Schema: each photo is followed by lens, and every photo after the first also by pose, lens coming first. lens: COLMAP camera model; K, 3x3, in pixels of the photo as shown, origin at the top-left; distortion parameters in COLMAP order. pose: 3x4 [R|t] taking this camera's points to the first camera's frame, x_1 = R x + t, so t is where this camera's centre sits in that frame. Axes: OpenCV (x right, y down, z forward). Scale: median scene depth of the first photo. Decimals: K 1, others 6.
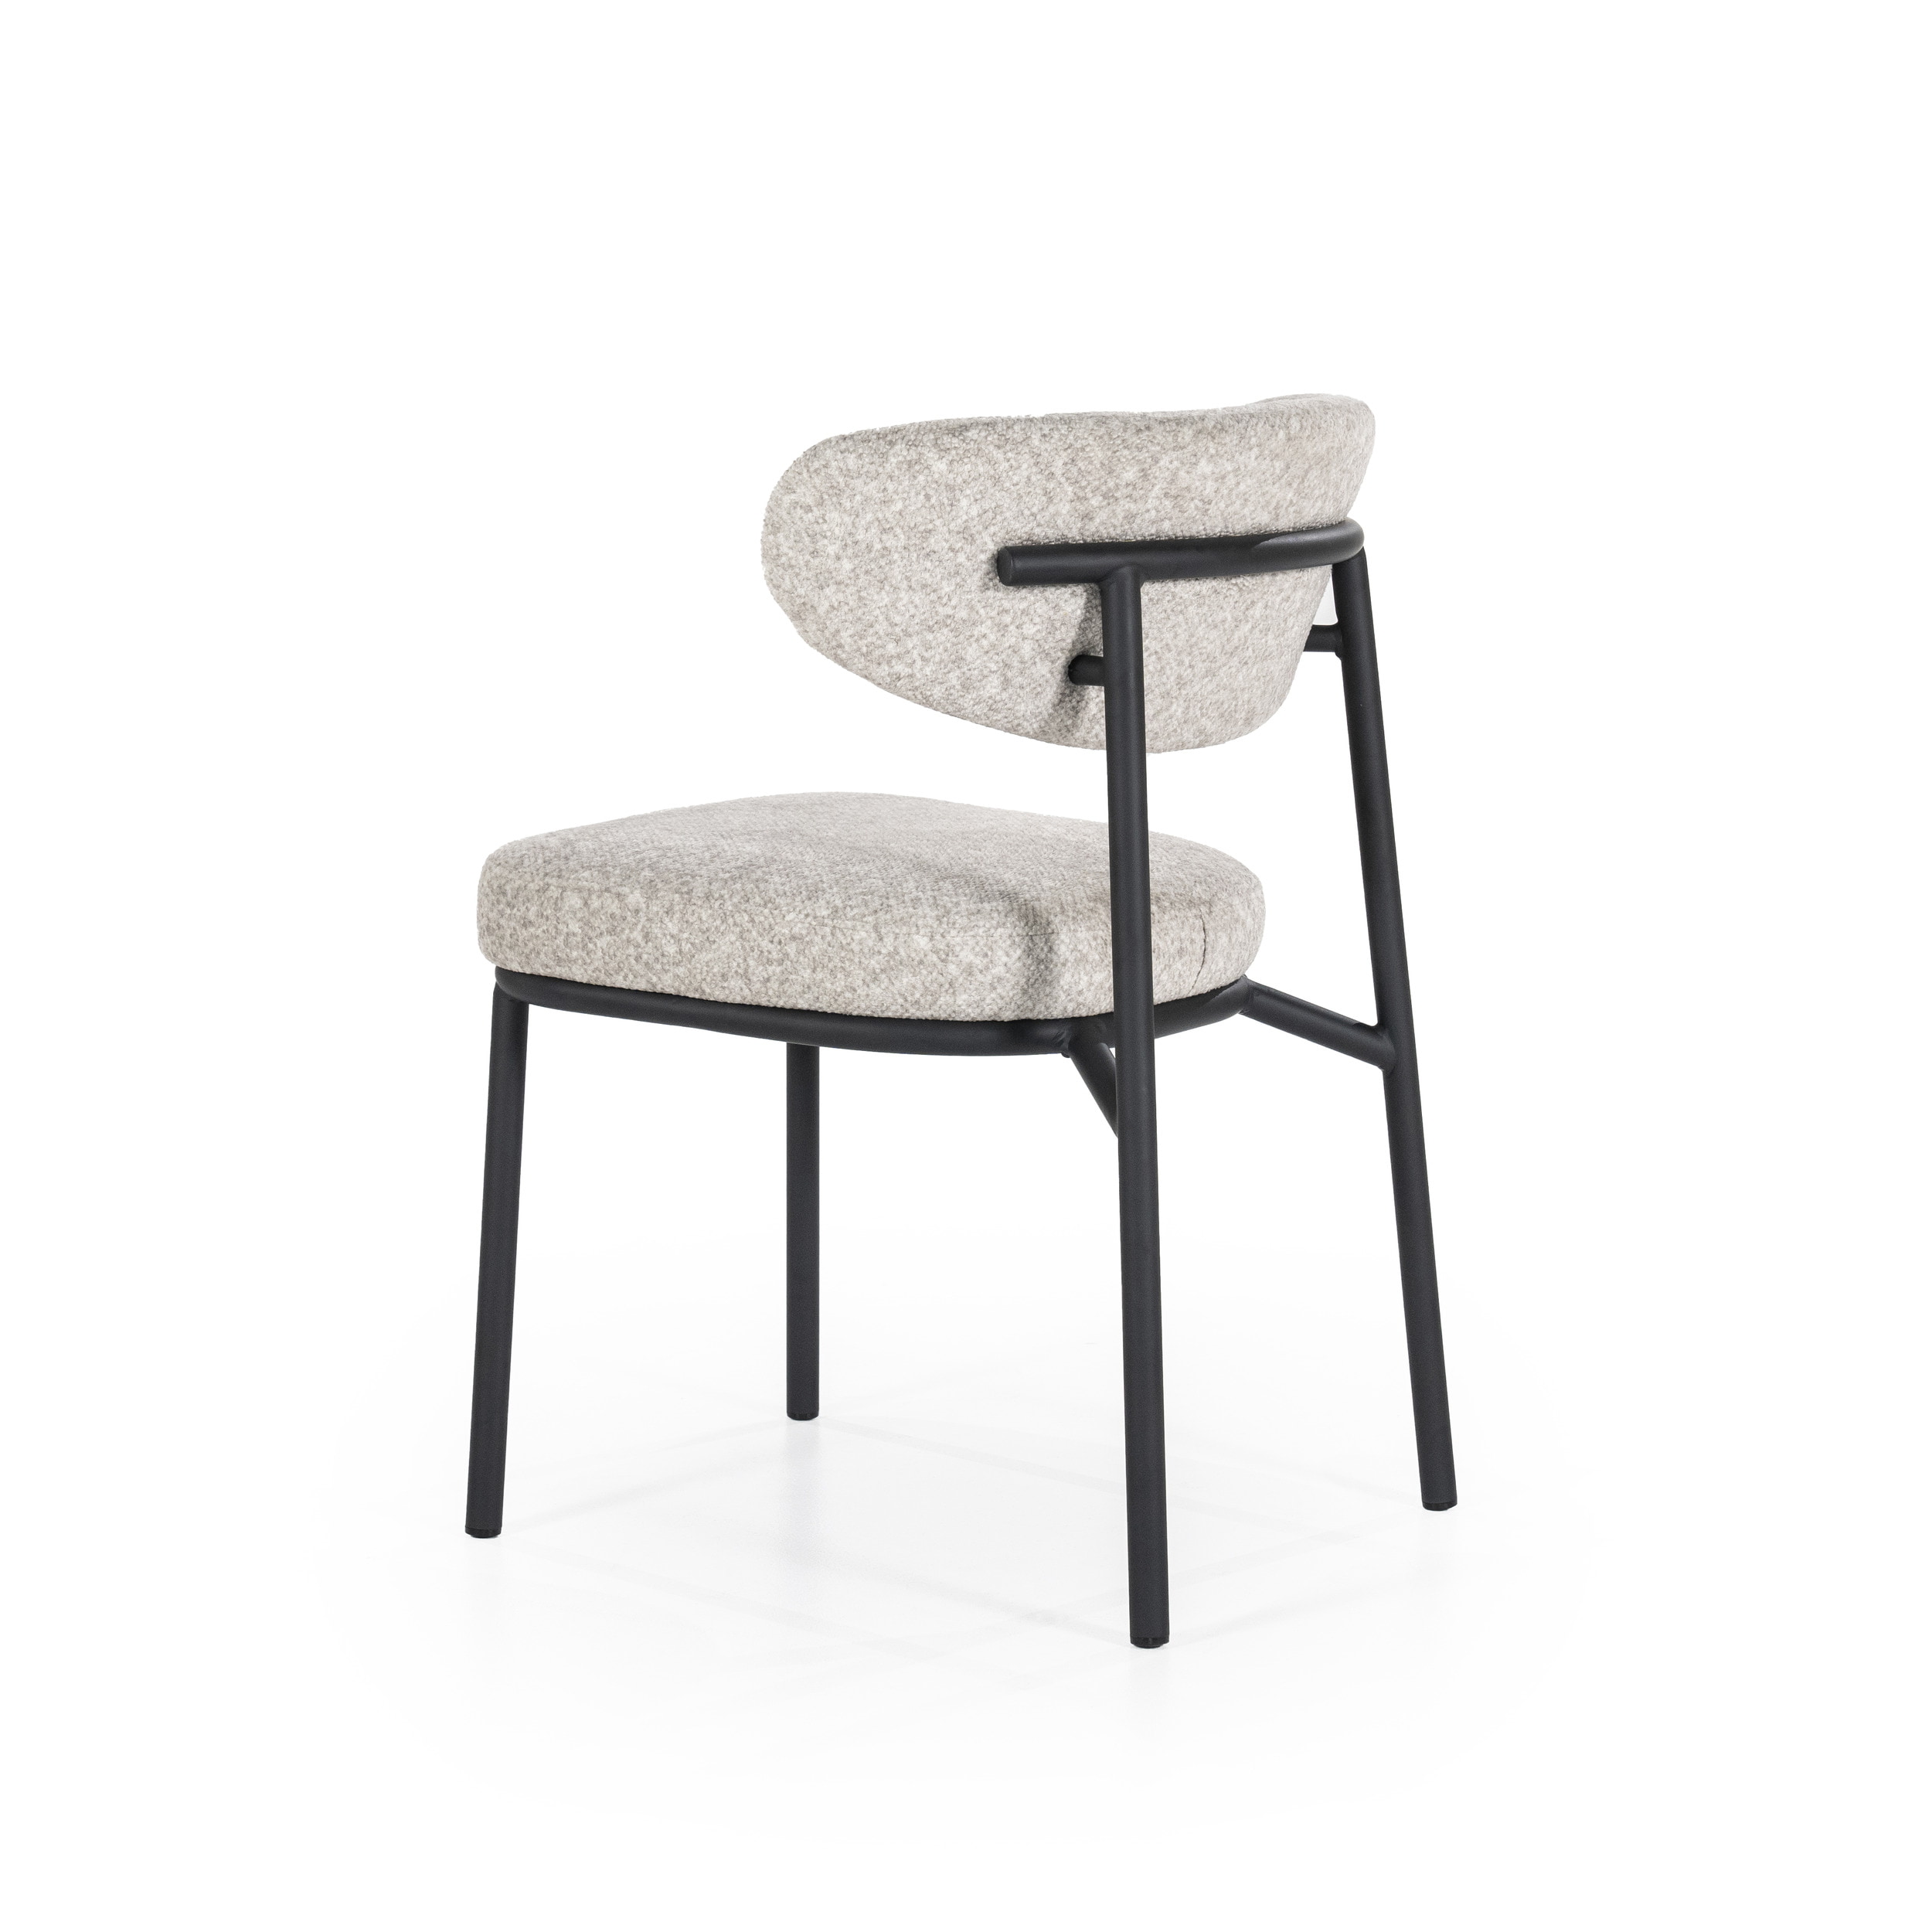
lens RADIAL K [[5384.0, 0, 962.0], [0, 5384.0, 913.4], [0, 0, 1]] dist [0.513527, -0.150940]
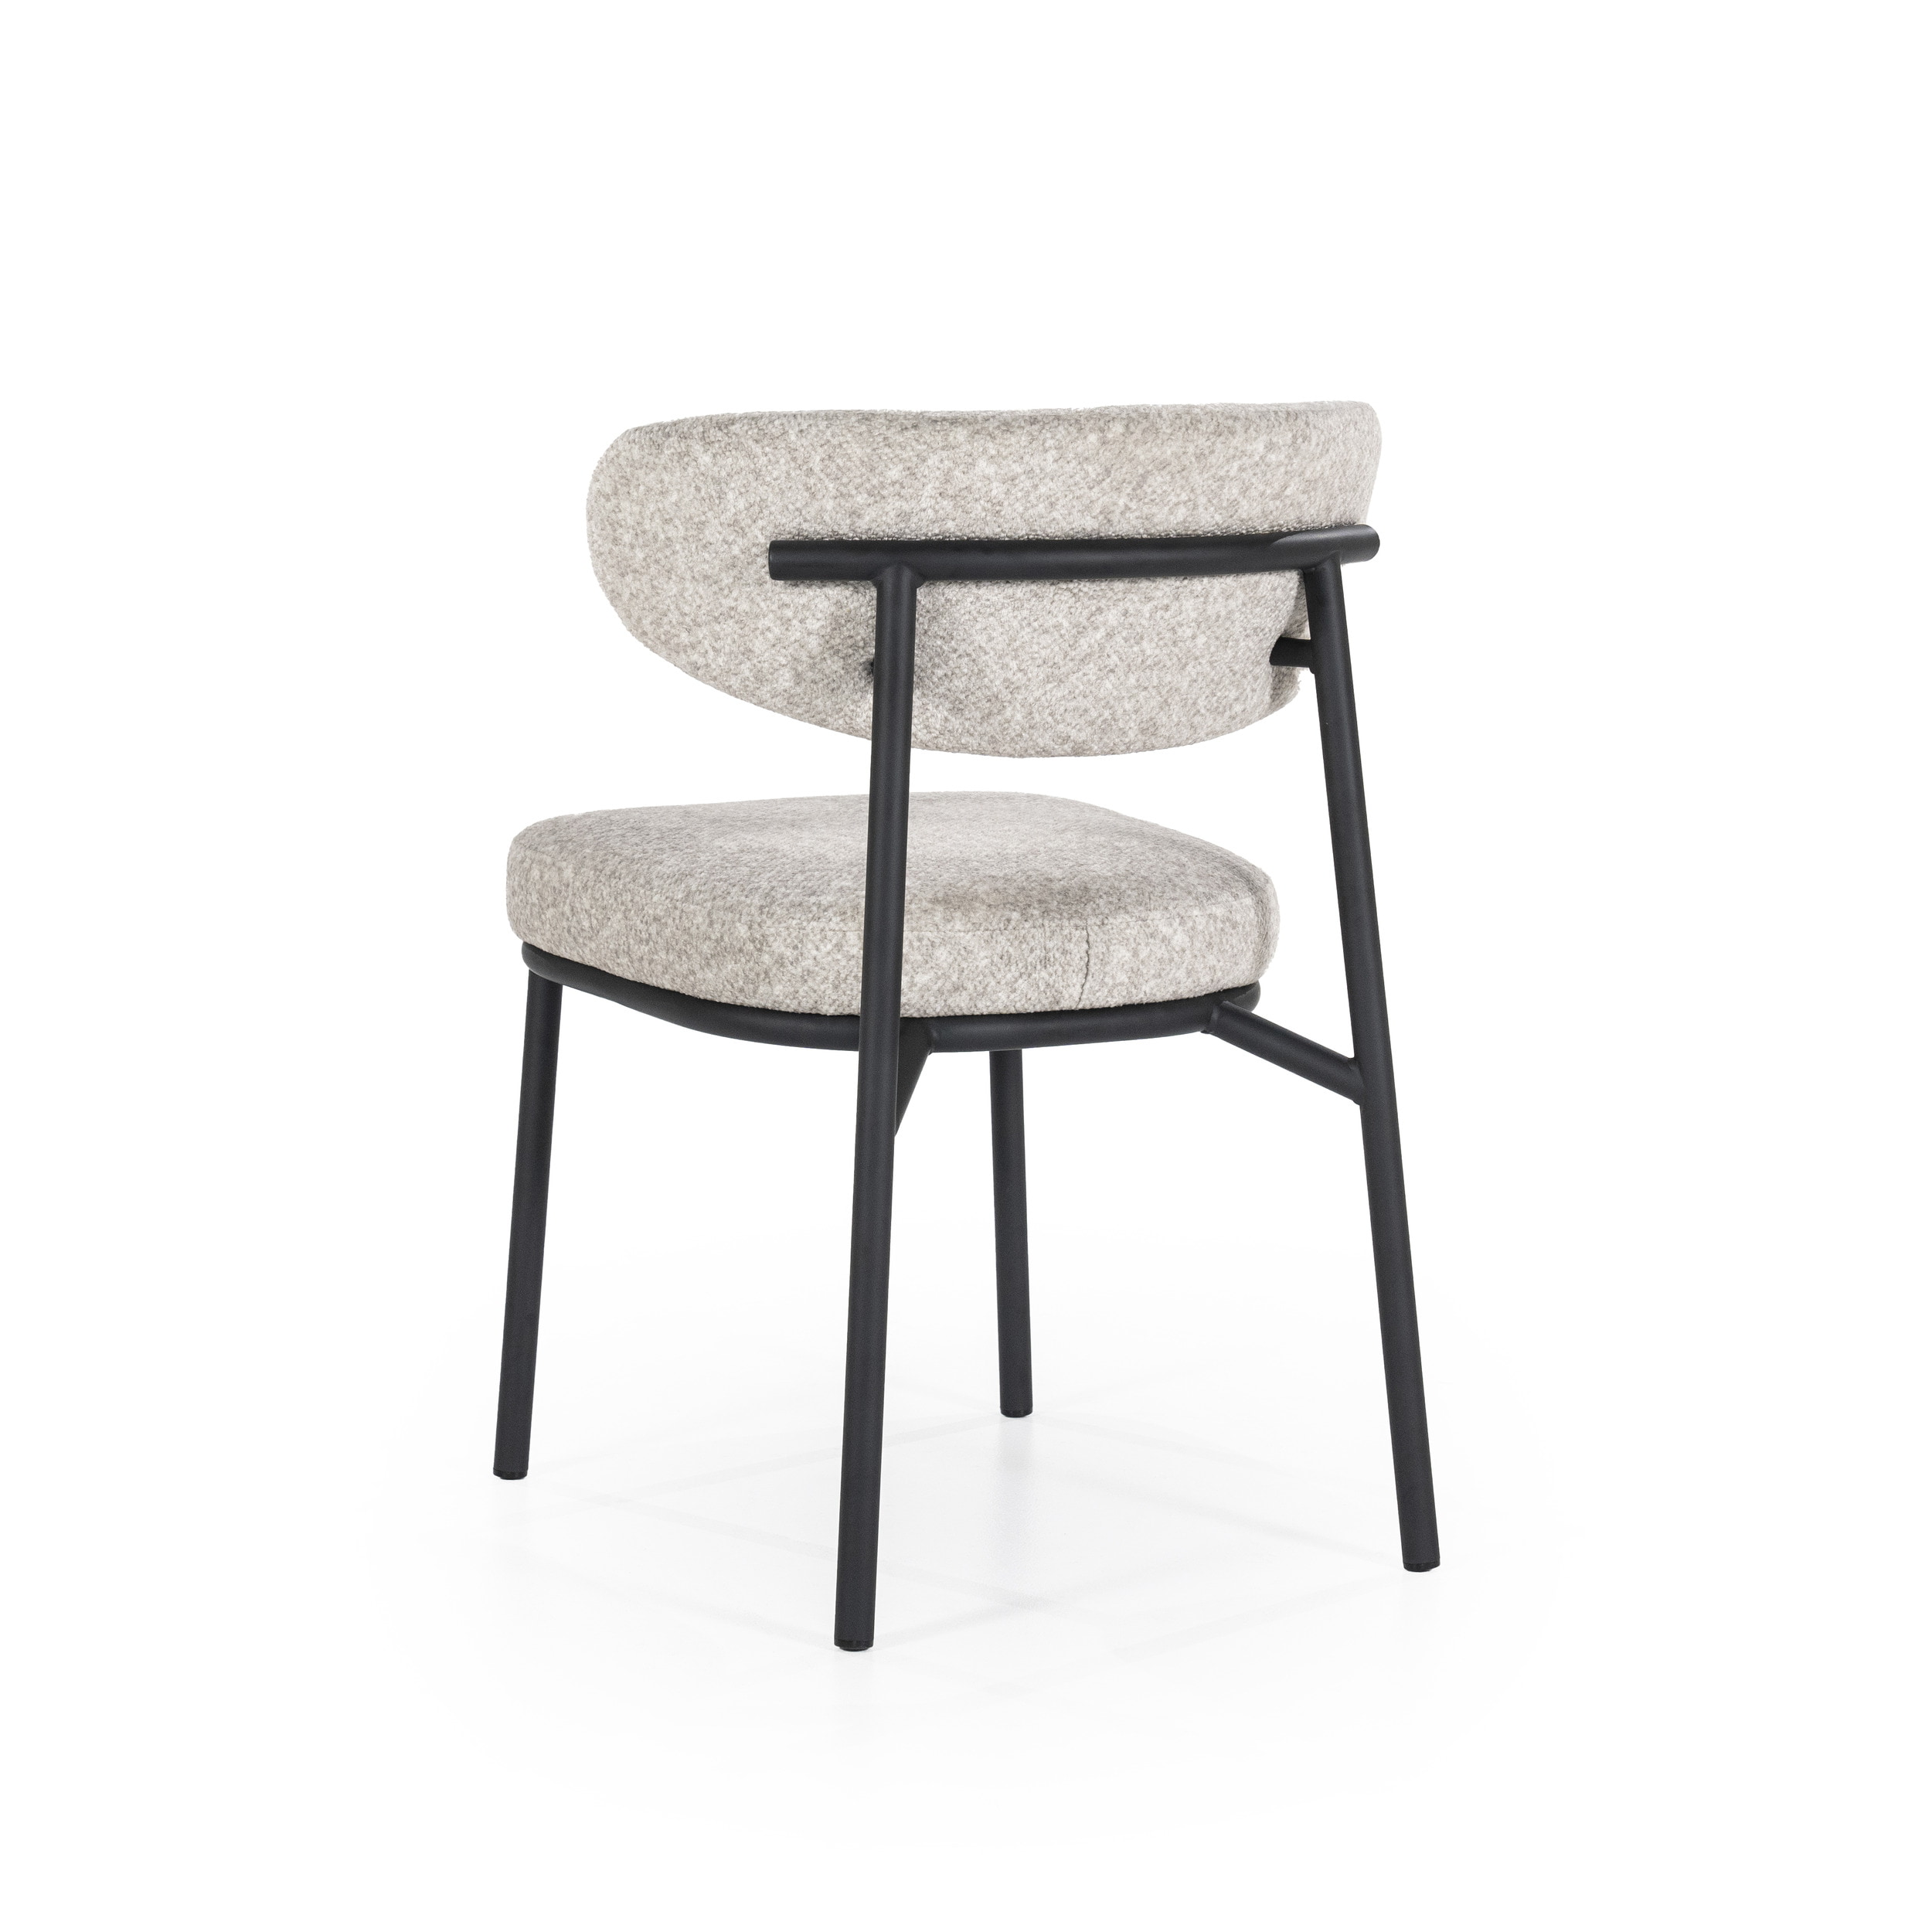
lens RADIAL K [[5384.0, 0, 962.0], [0, 5384.0, 913.4], [0, 0, 1]] dist [0.513527, -0.150940]
pose [[0.864348, 0.063096, -0.498920, 0.542601], [-0.066648, 0.997719, 0.010713, -0.011644], [0.498458, 0.023992, 0.866582, 0.144991]]
